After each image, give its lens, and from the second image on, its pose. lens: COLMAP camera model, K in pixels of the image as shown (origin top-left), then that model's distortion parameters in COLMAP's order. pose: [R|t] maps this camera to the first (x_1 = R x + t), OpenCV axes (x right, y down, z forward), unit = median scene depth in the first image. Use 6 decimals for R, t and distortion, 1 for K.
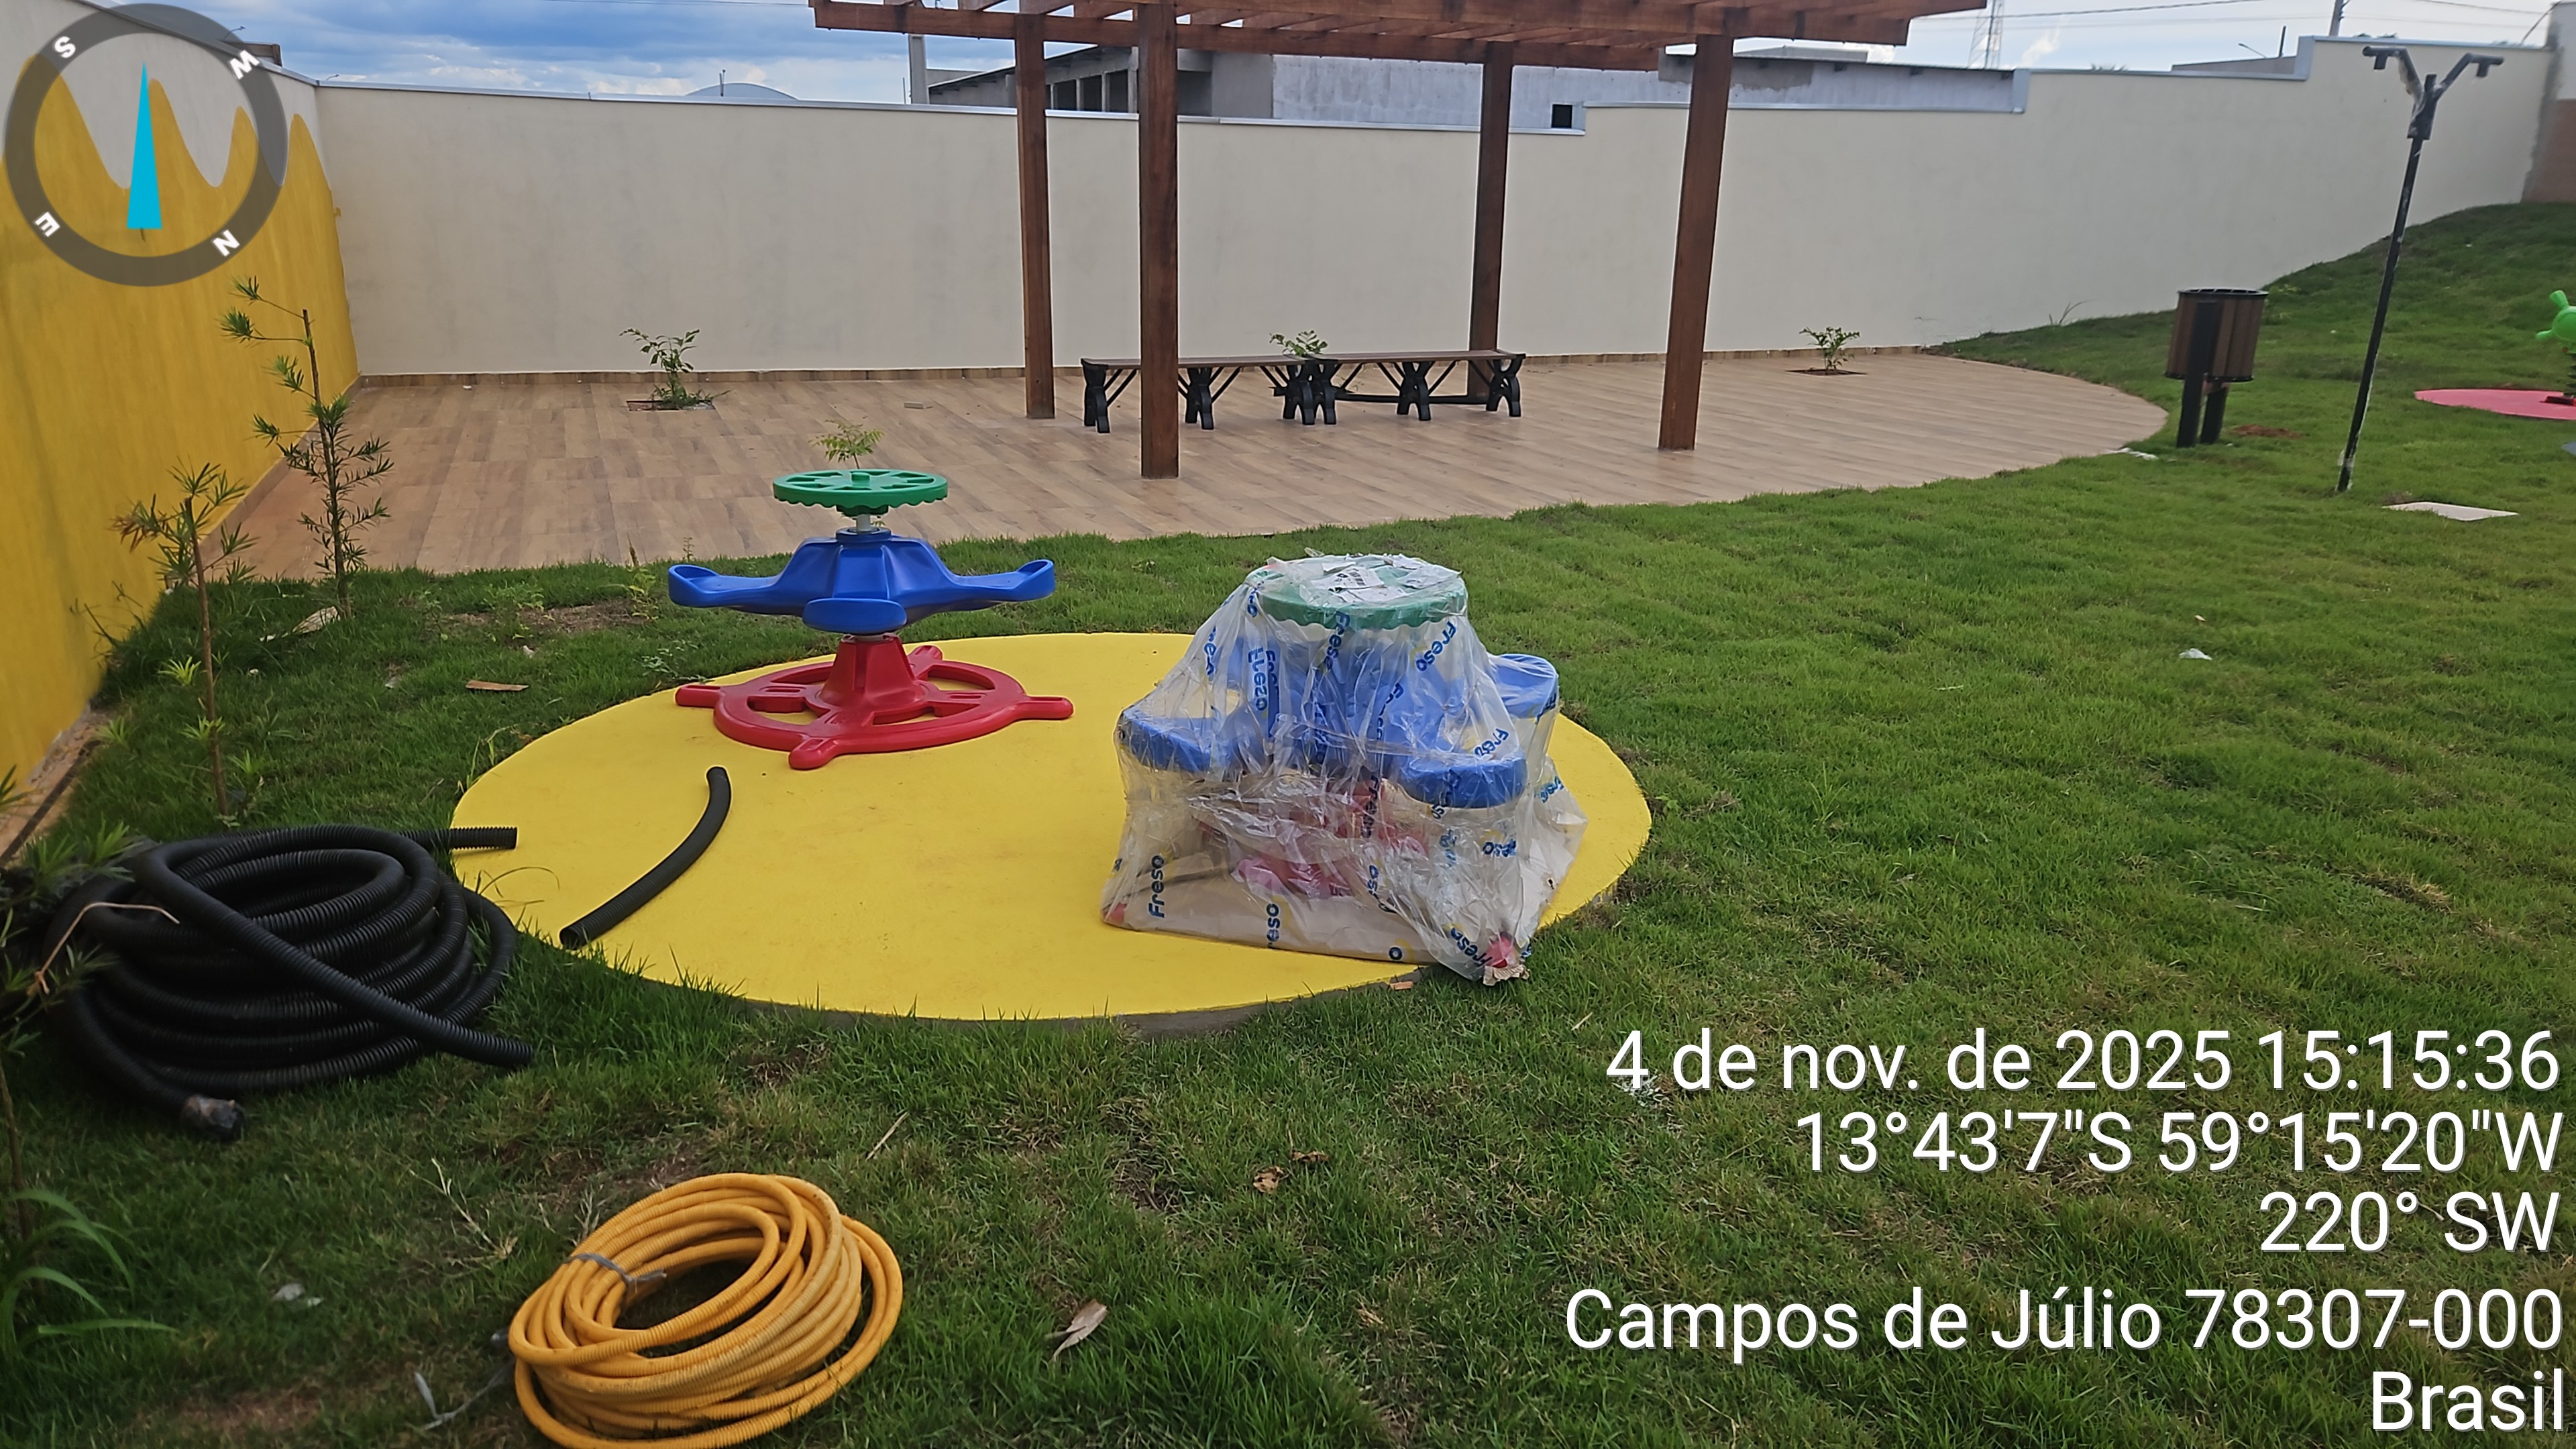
lens RADIAL K [[1735.9, 0, 1278.0], [0, 1735.9, 764.4], [0, 0, 1]] dist [0.079461, -0.079385]
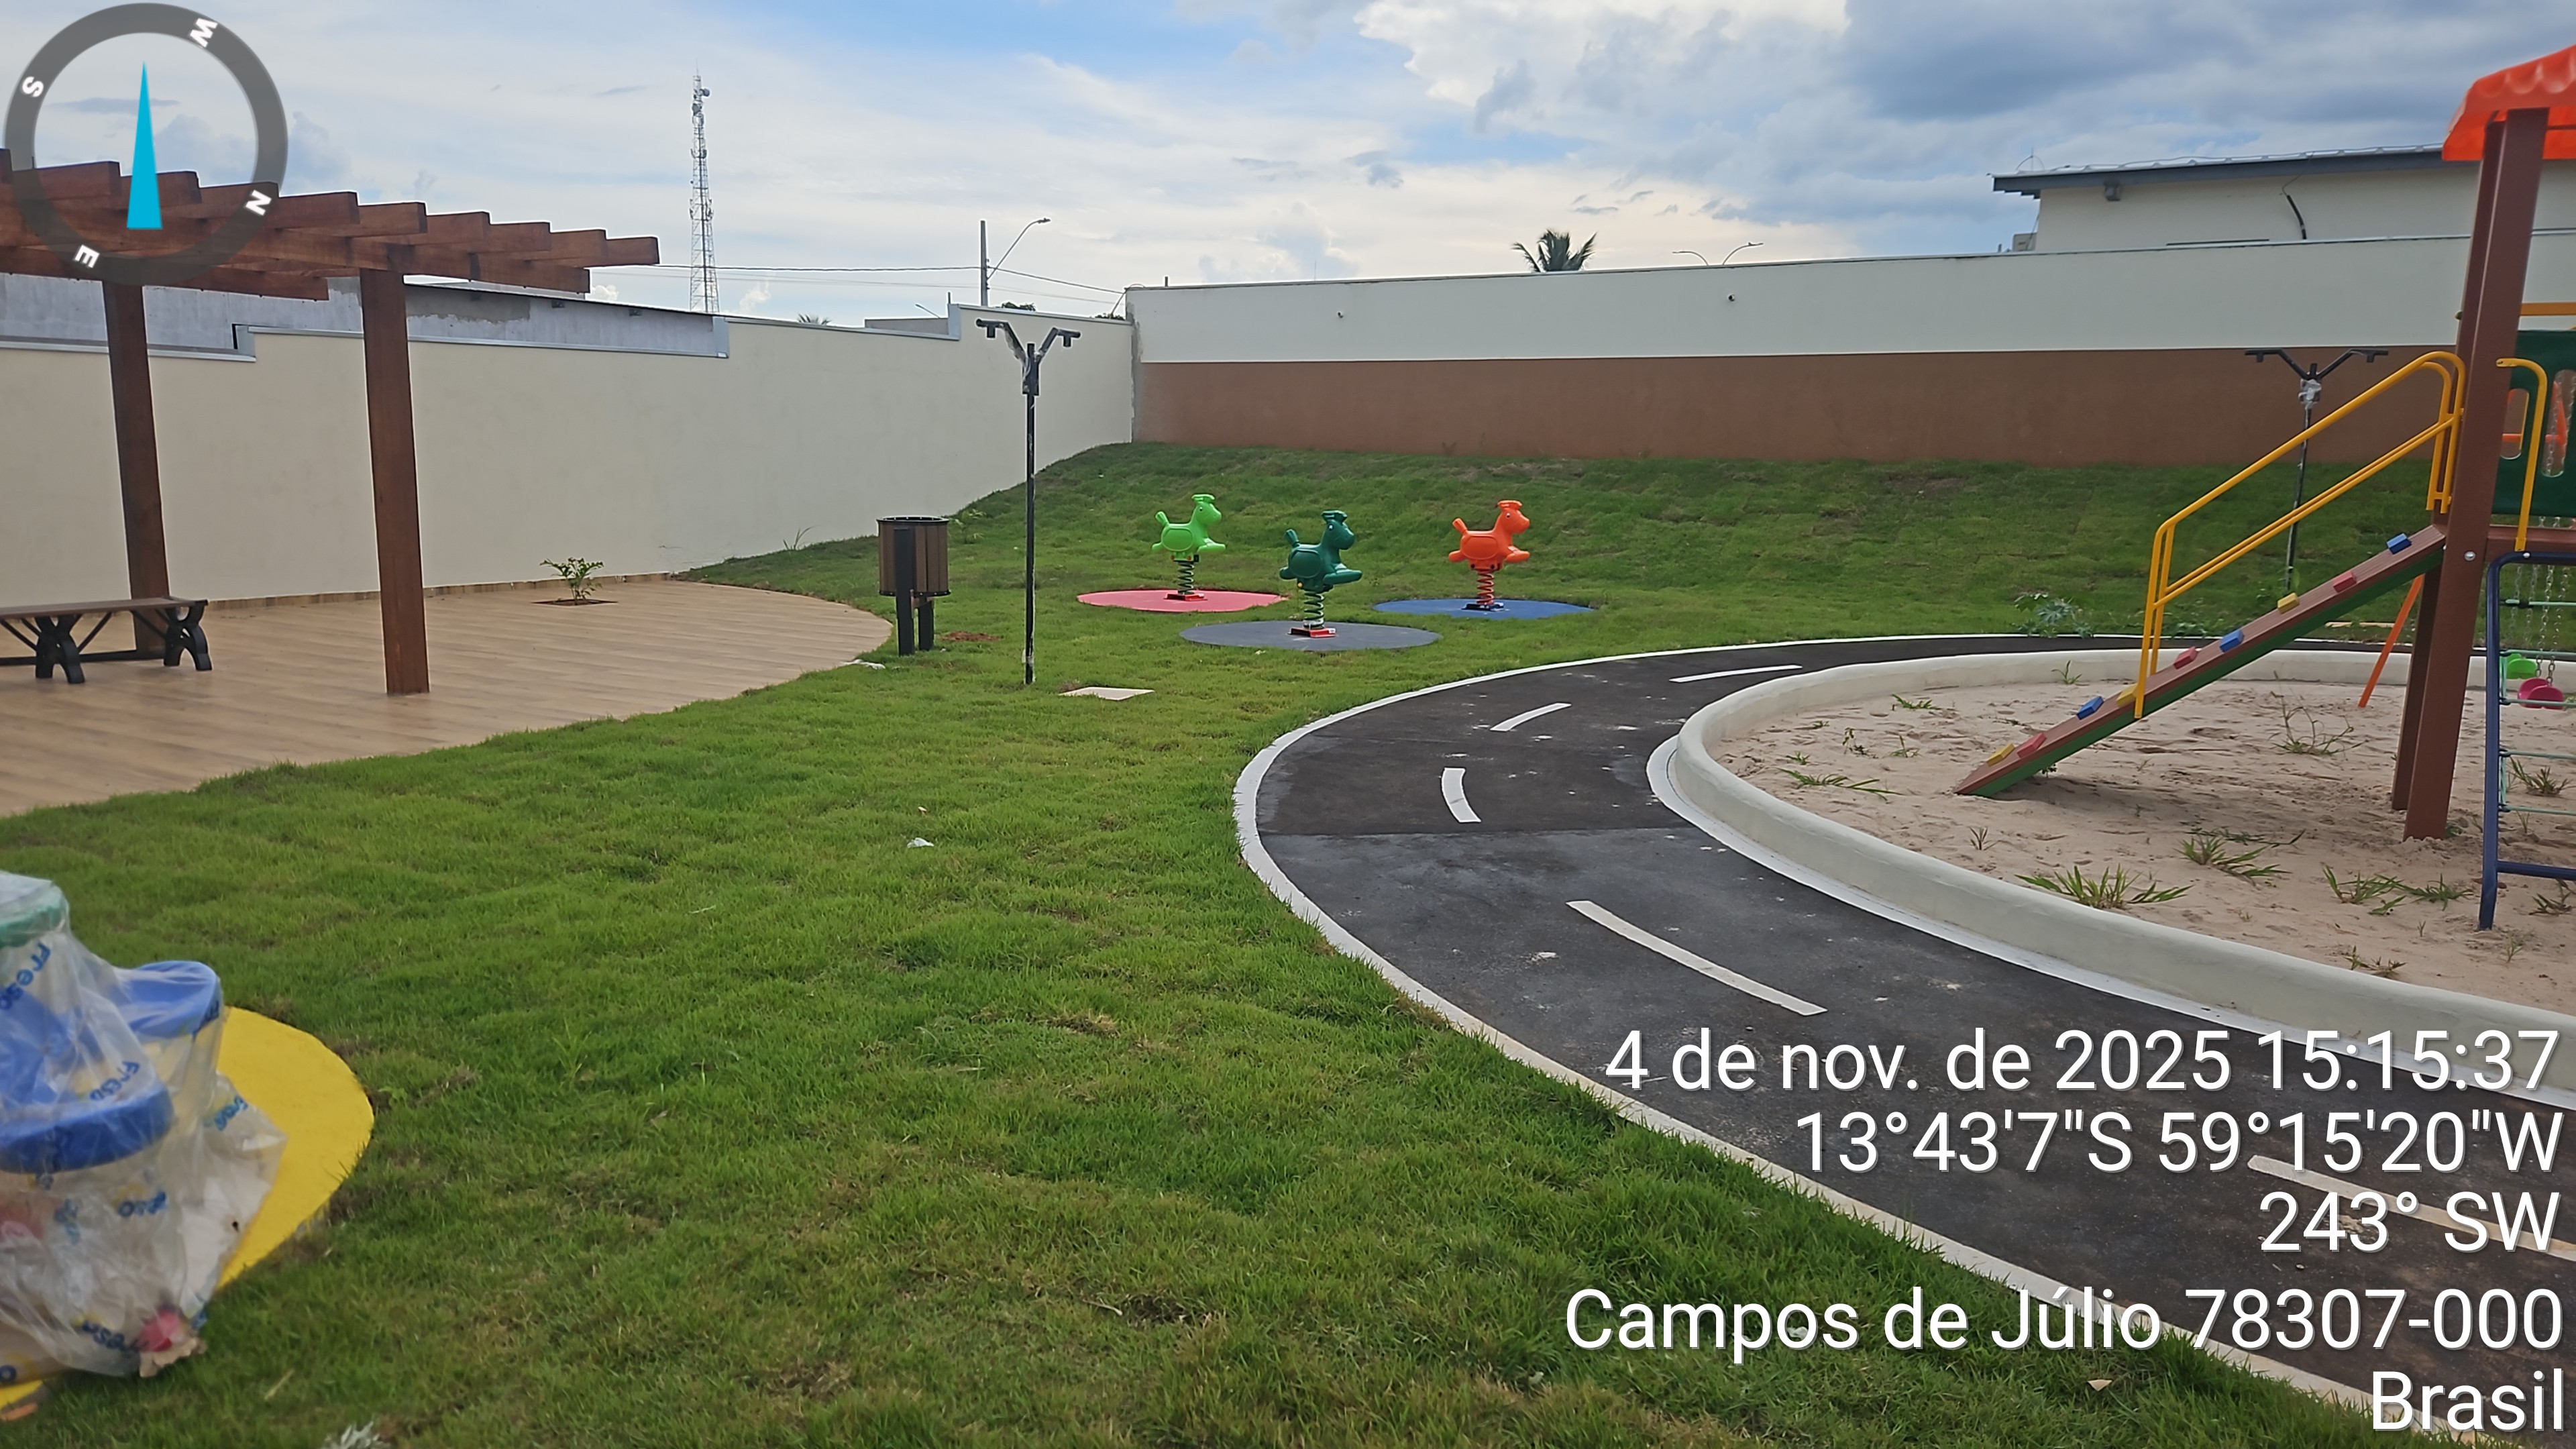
lens RADIAL K [[1735.9, 0, 1278.0], [0, 1735.9, 764.4], [0, 0, 1]] dist [0.079461, -0.079385]
pose [[0.785730, -0.113234, 0.608117, 0.030824], [0.187076, 0.980564, -0.059131, -0.003266], [-0.589602, 0.160226, 0.791642, -0.009492]]
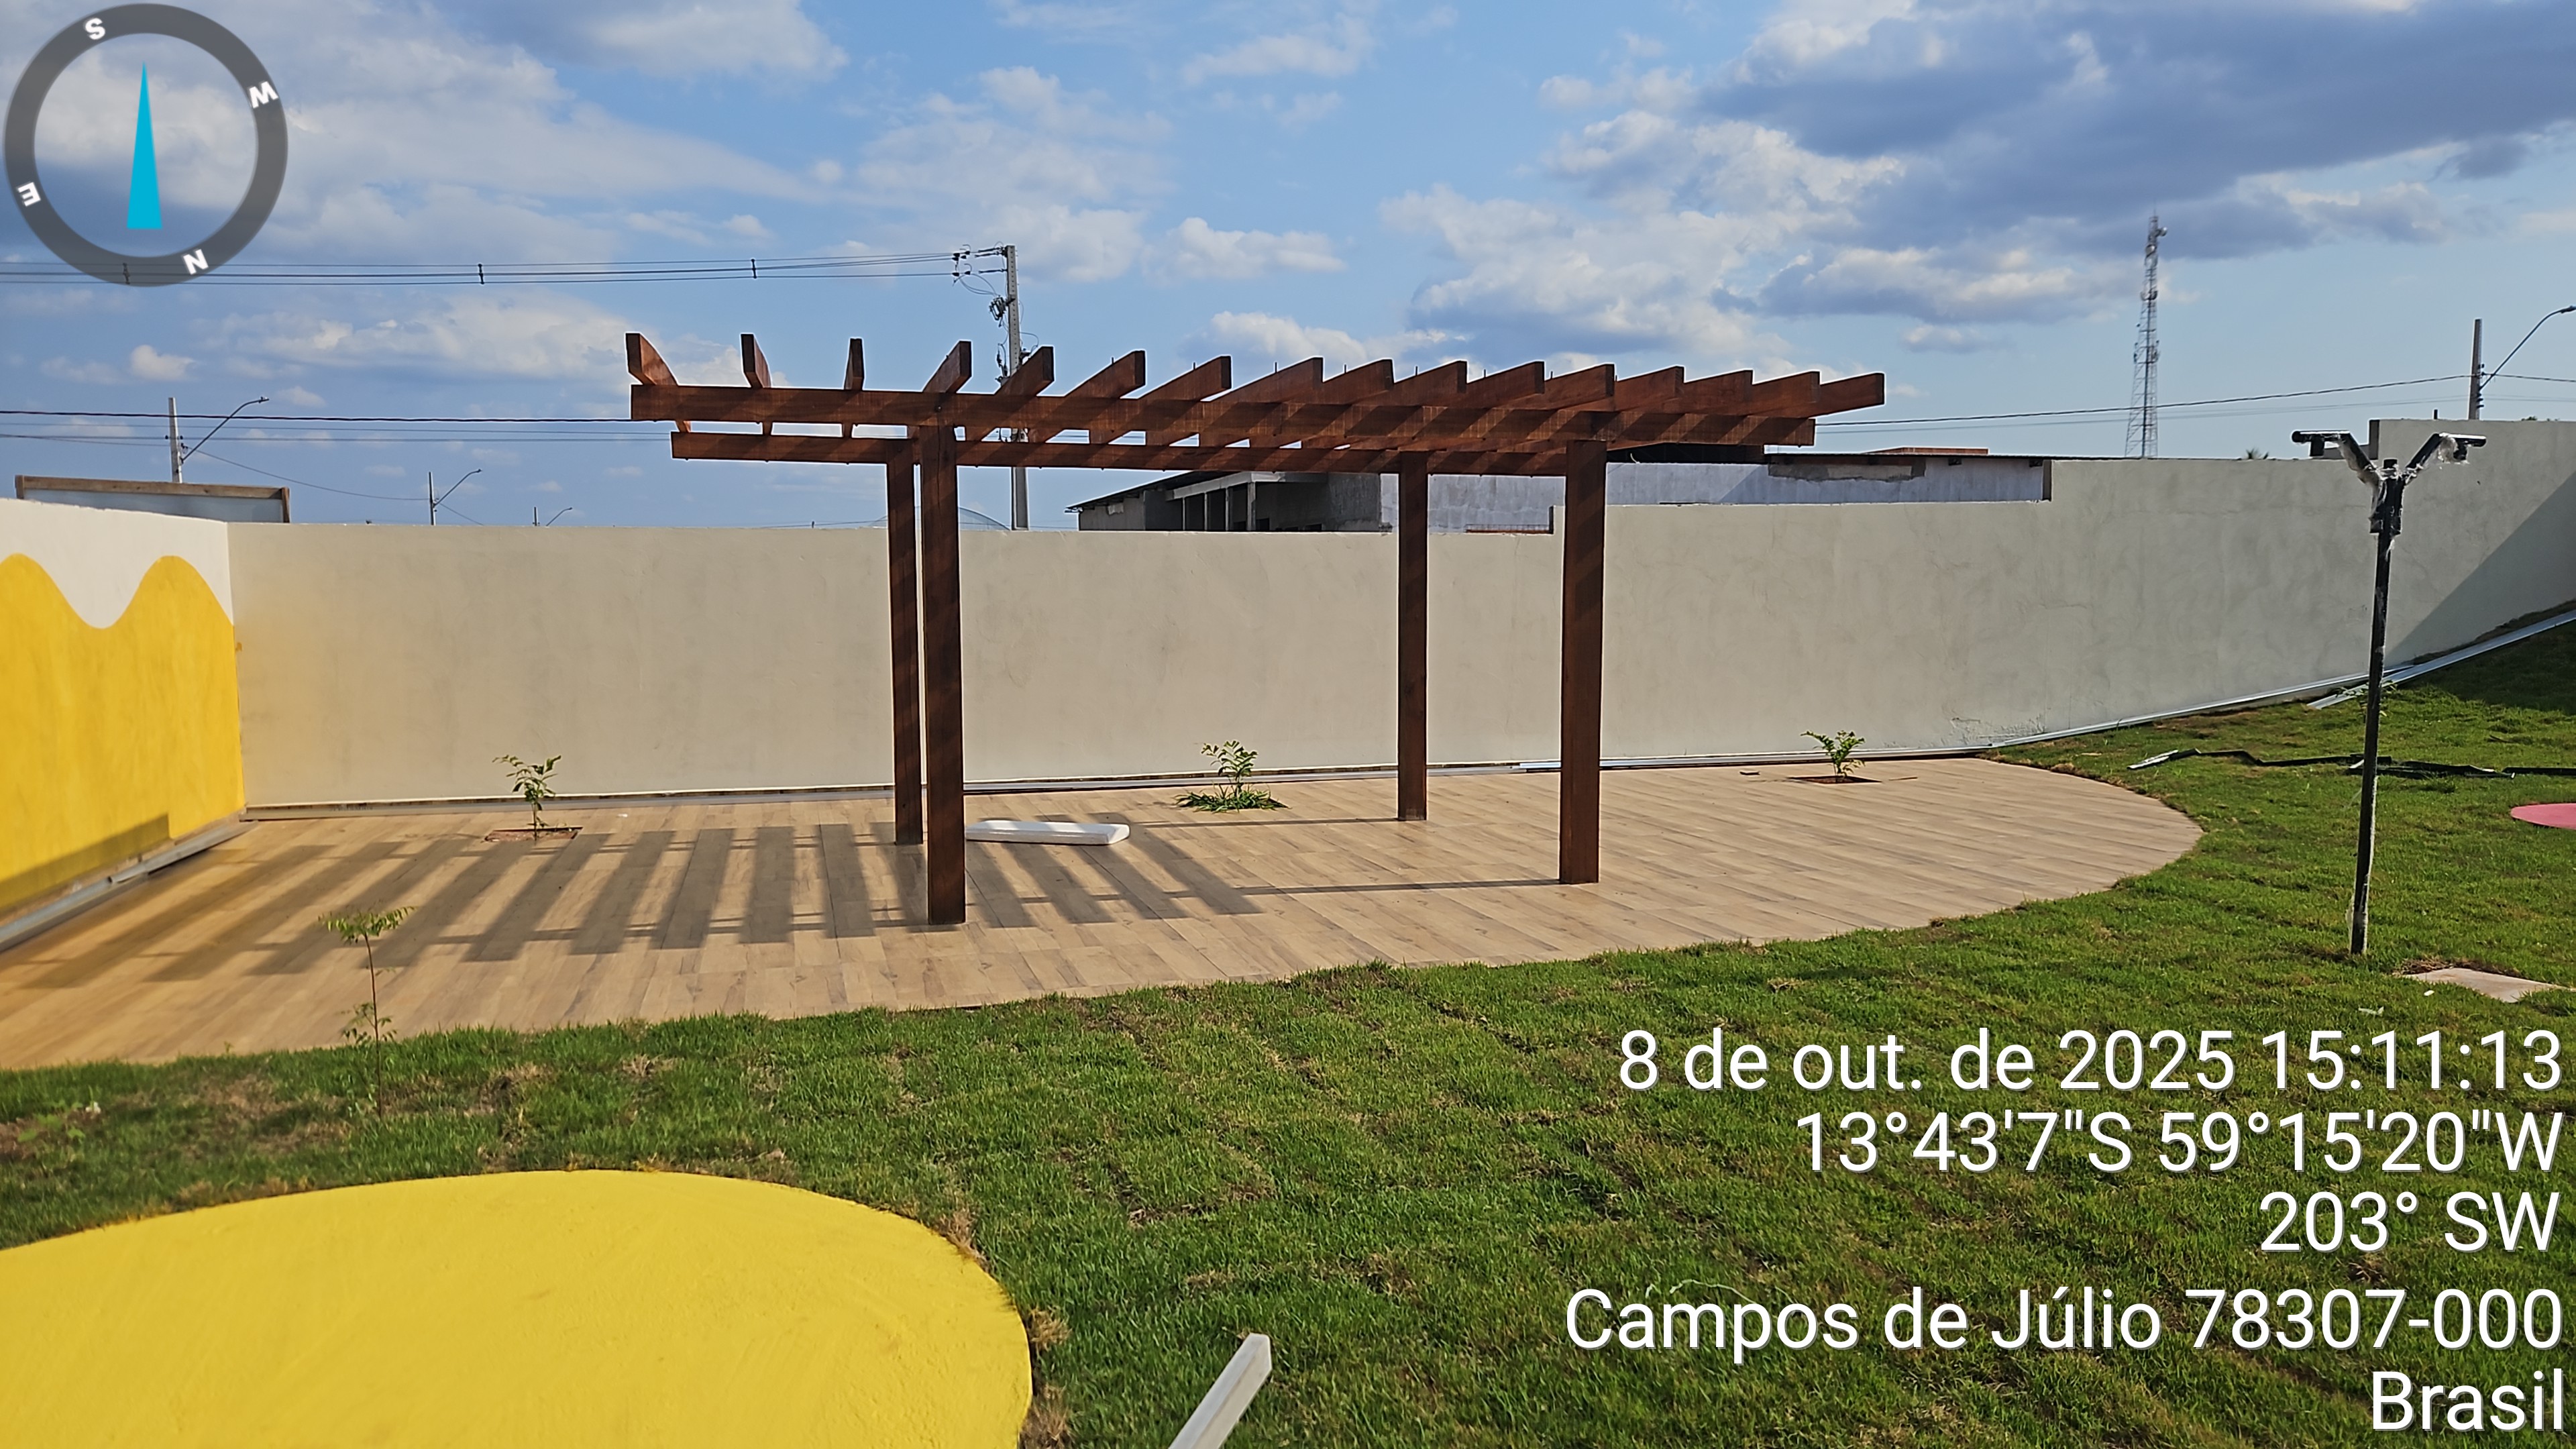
lens RADIAL K [[1735.9, 0, 1278.0], [0, 1735.9, 764.4], [0, 0, 1]] dist [0.079461, -0.079385]
pose [[0.995229, -0.009236, -0.097130, 0.305363], [-0.011712, 0.977004, -0.212901, -0.097013], [0.096862, 0.213023, 0.972234, 0.247518]]
